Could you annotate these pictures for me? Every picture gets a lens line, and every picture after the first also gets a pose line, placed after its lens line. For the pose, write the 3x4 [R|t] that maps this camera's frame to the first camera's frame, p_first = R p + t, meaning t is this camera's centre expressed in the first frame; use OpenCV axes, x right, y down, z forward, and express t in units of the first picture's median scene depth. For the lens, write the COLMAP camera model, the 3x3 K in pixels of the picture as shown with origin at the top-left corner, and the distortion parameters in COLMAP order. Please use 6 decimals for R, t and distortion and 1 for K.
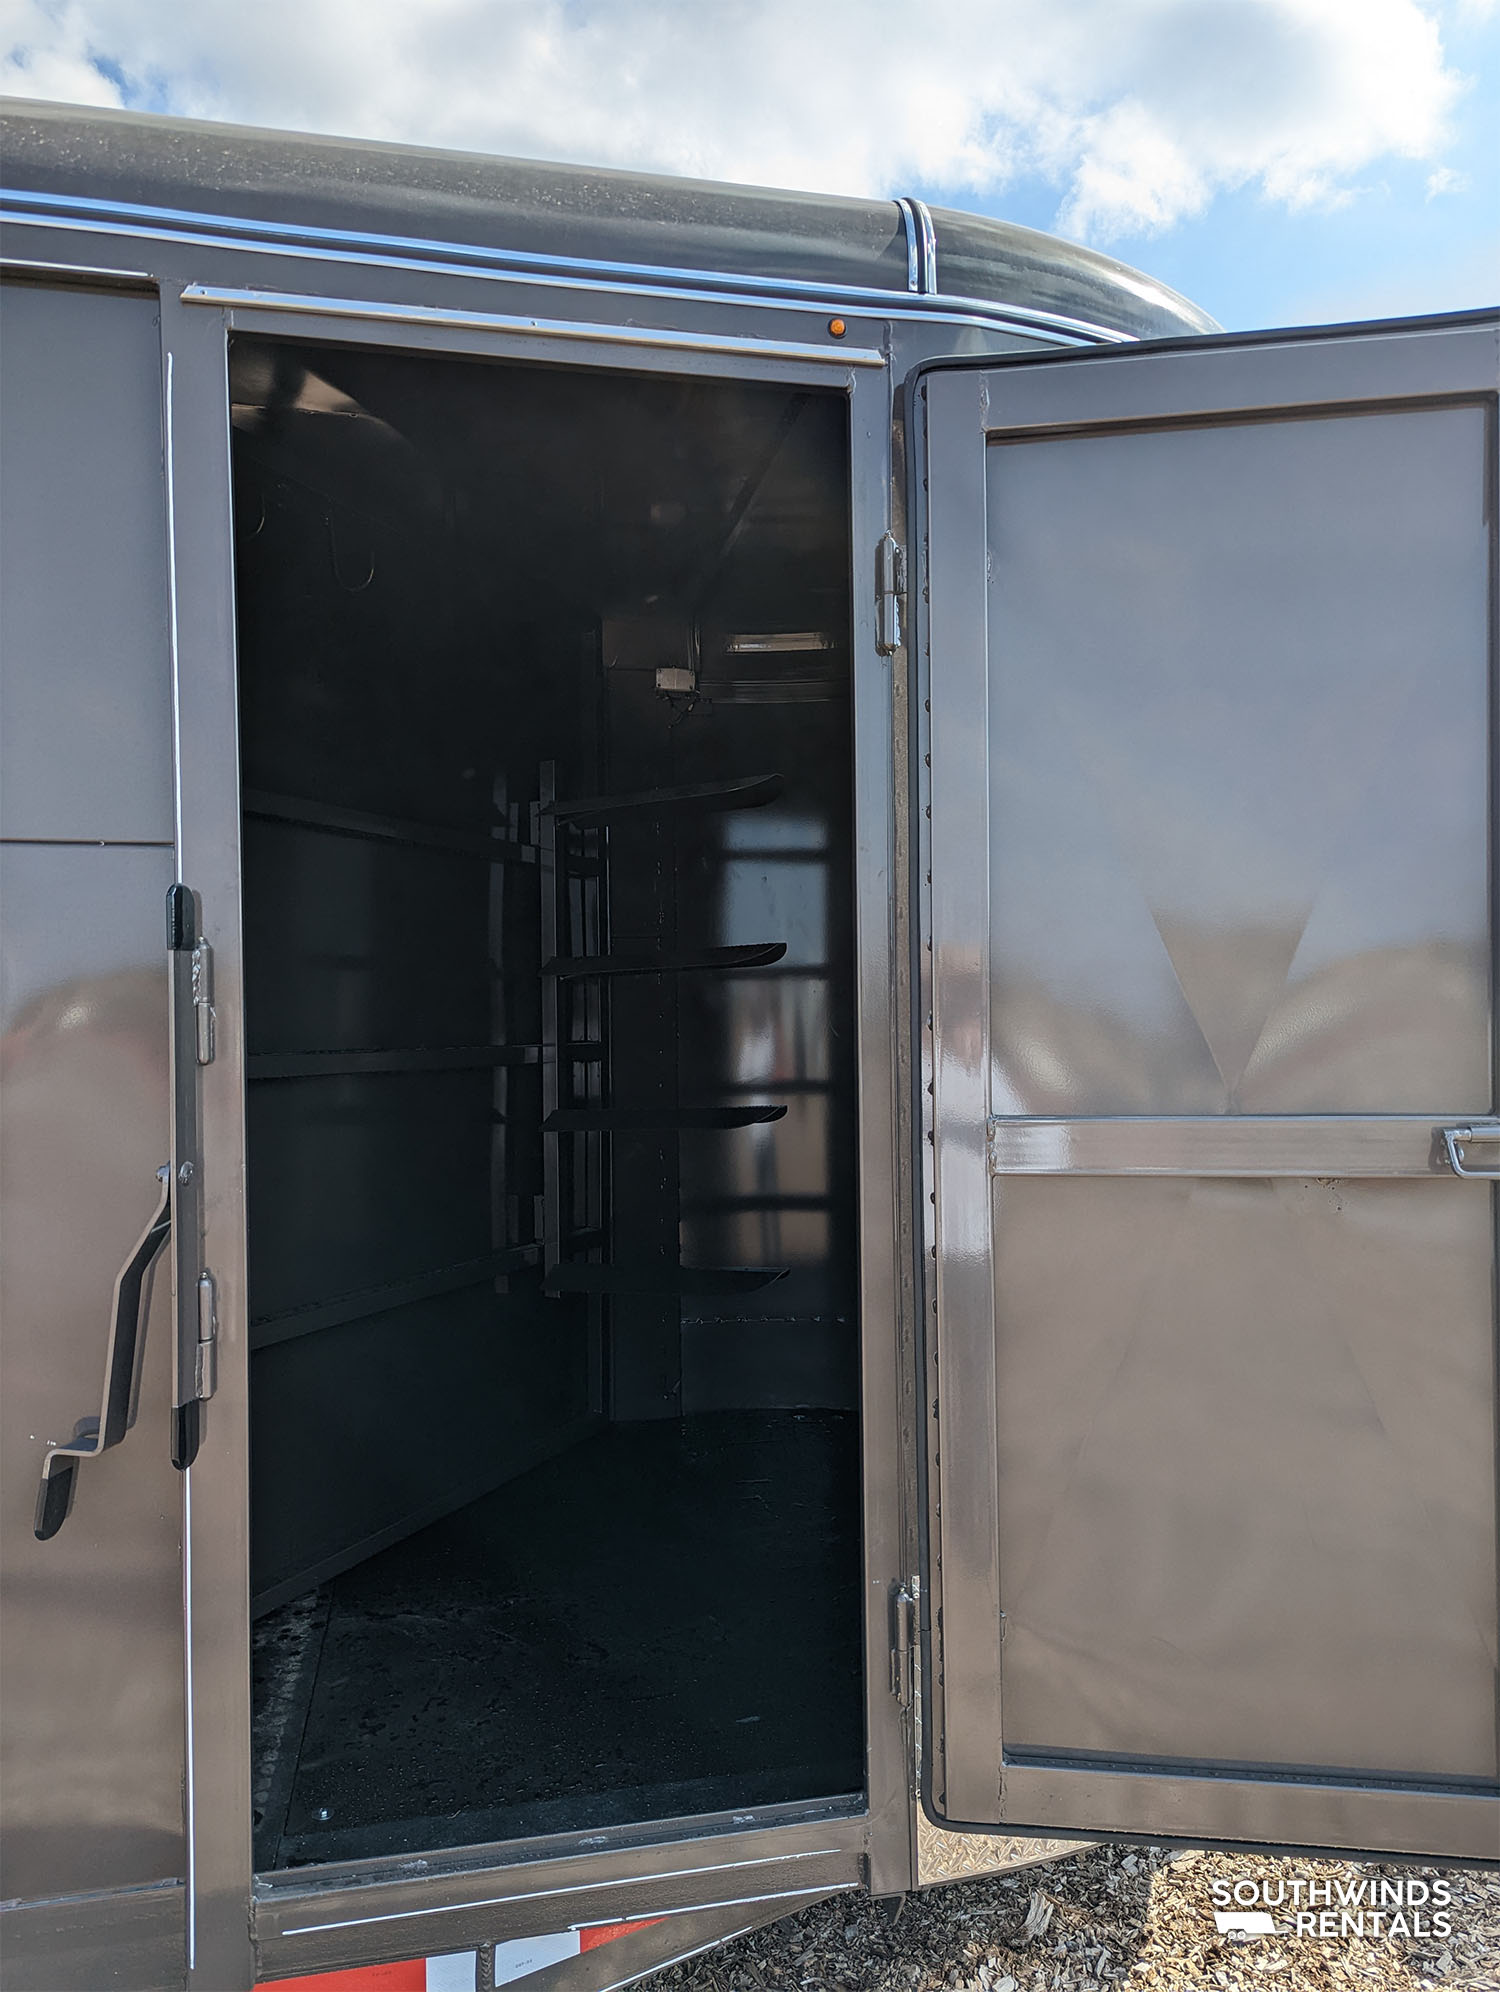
lens RADIAL K [[1415.4, 0, 757.5], [0, 1415.4, 1033.9], [0, 0, 1]] dist [0.064974, -0.050798]
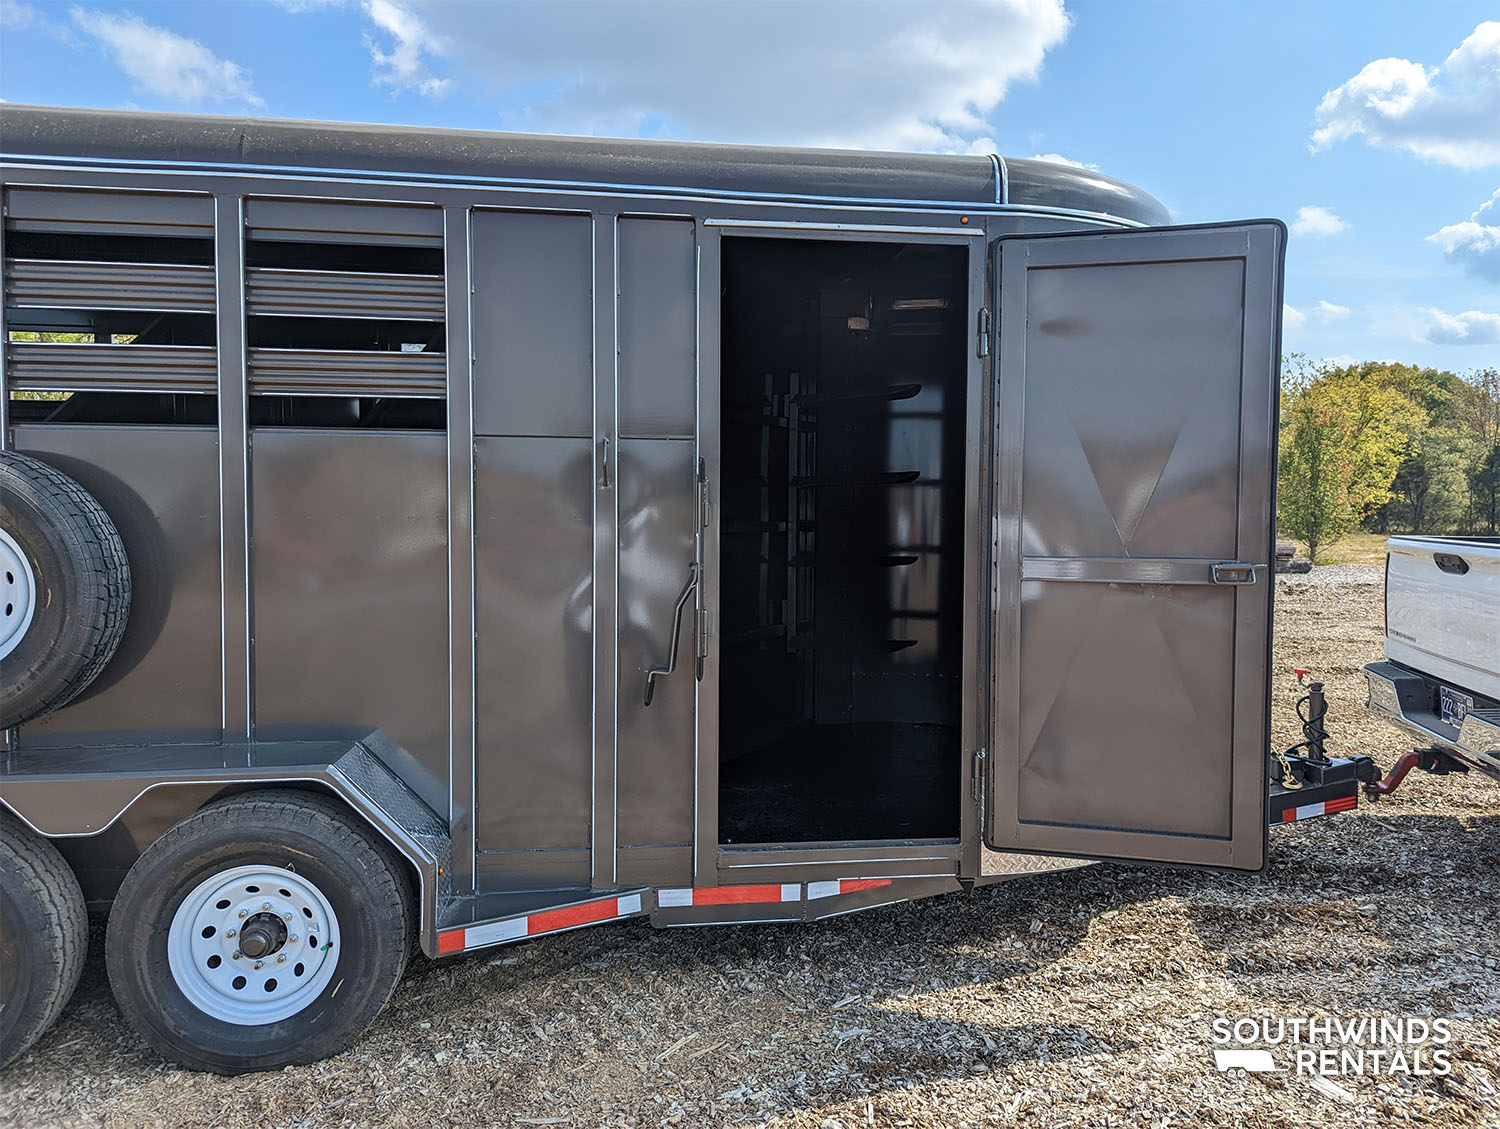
lens RADIAL K [[1053.1, 0, 767.4], [0, 1053.1, 549.1], [0, 0, 1]] dist [0.071439, -0.061545]
pose [[0.995873, 0.023218, -0.087739, -0.061165], [-0.020438, 0.999264, 0.032457, -0.001242], [0.088428, -0.030530, 0.995615, -0.473175]]
